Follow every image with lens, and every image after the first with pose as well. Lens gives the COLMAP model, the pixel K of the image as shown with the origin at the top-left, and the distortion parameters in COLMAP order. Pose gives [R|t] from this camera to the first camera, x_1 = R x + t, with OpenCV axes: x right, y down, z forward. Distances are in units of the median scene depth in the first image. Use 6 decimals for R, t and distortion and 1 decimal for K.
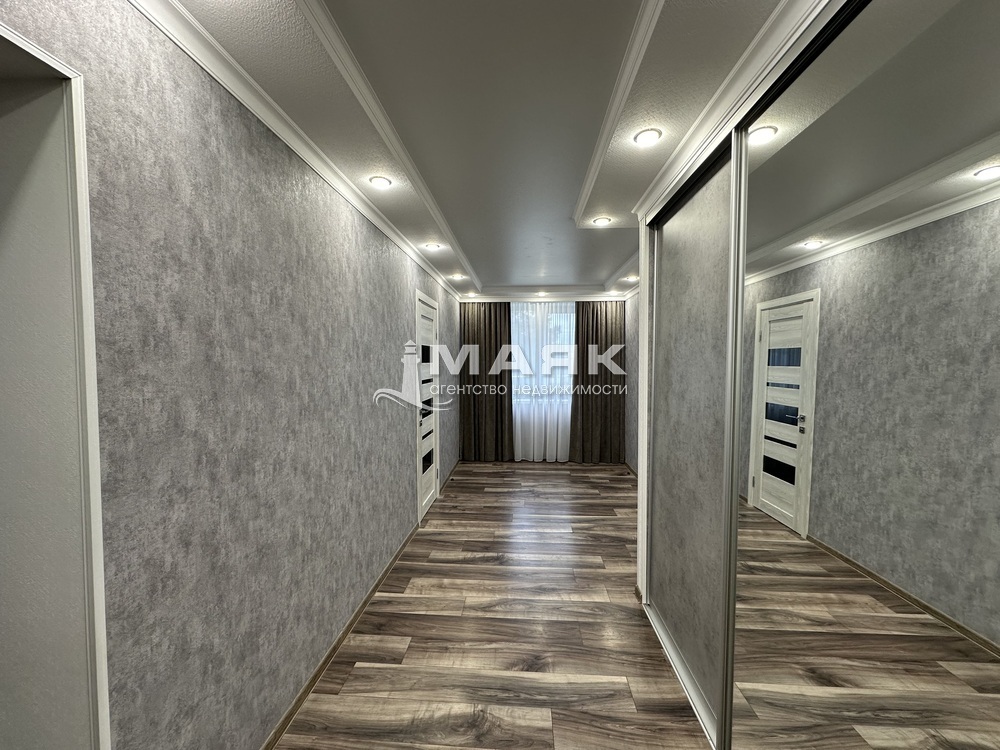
lens RADIAL K [[397.8, 0, 500.6], [0, 397.8, 374.5], [0, 0, 1]] dist [-0.002651, 0.000603]
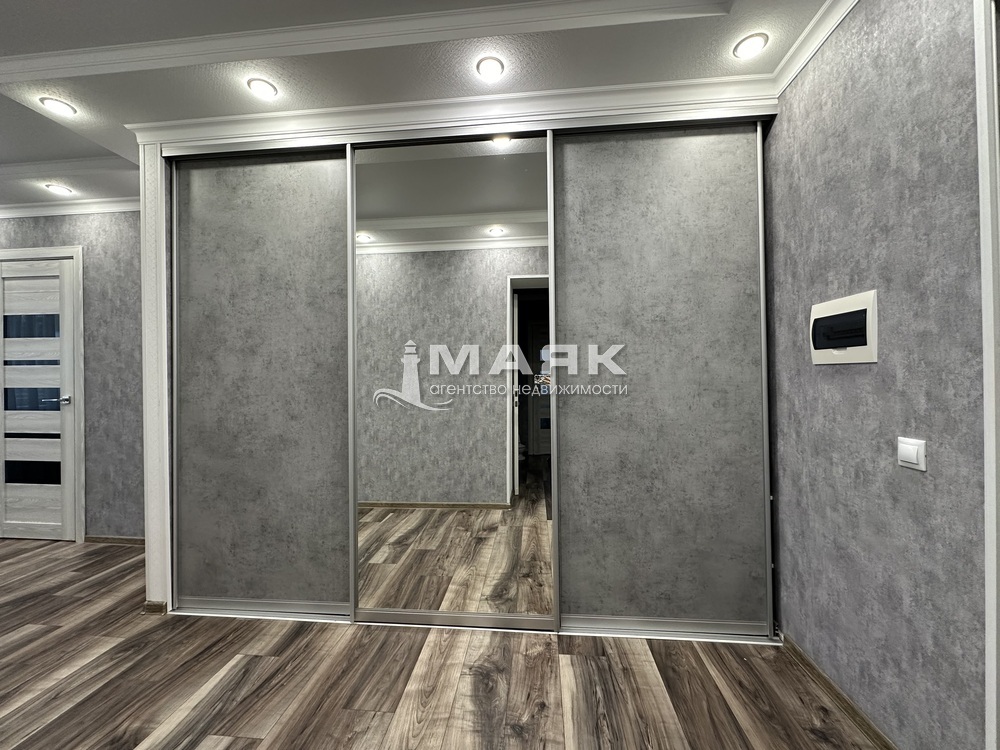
lens RADIAL K [[397.8, 0, 500.6], [0, 397.8, 374.5], [0, 0, 1]] dist [-0.002651, 0.000603]
pose [[0.040620, 0.000873, 0.999174, -0.228180], [0.040651, 0.999170, -0.002526, 0.060479], [-0.998347, 0.040720, 0.040551, 0.136349]]
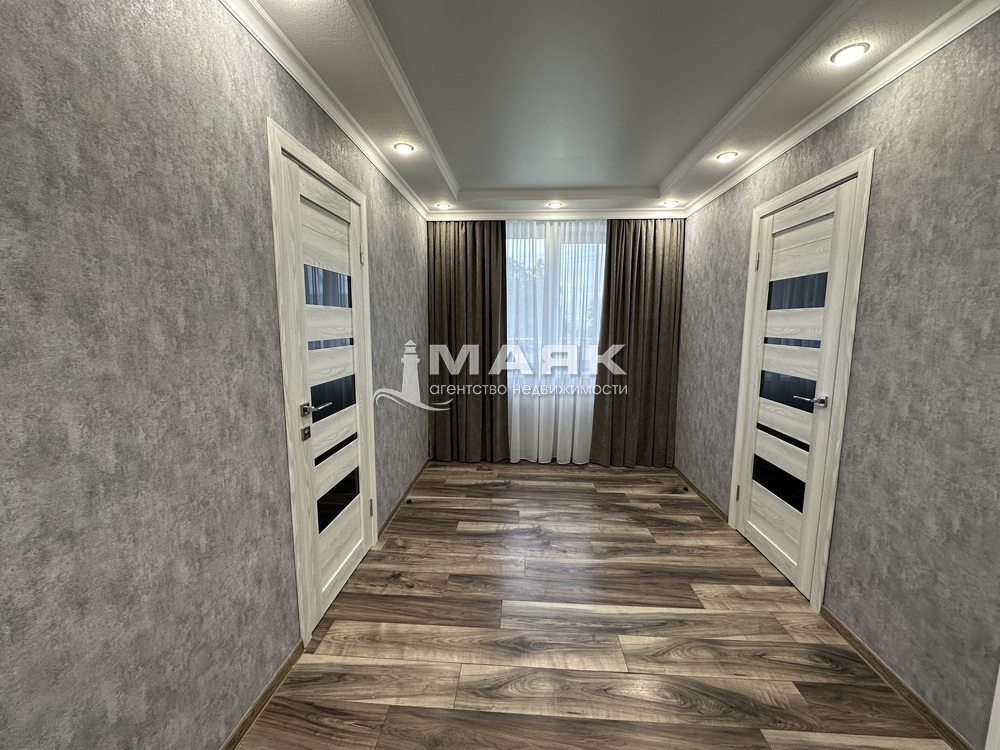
lens RADIAL K [[397.8, 0, 500.6], [0, 397.8, 374.5], [0, 0, 1]] dist [-0.002651, 0.000603]
pose [[0.999981, 0.005969, 0.001578, 0.021602], [-0.006090, 0.995601, 0.093498, 0.006389], [-0.001013, -0.093506, 0.995618, 0.423577]]
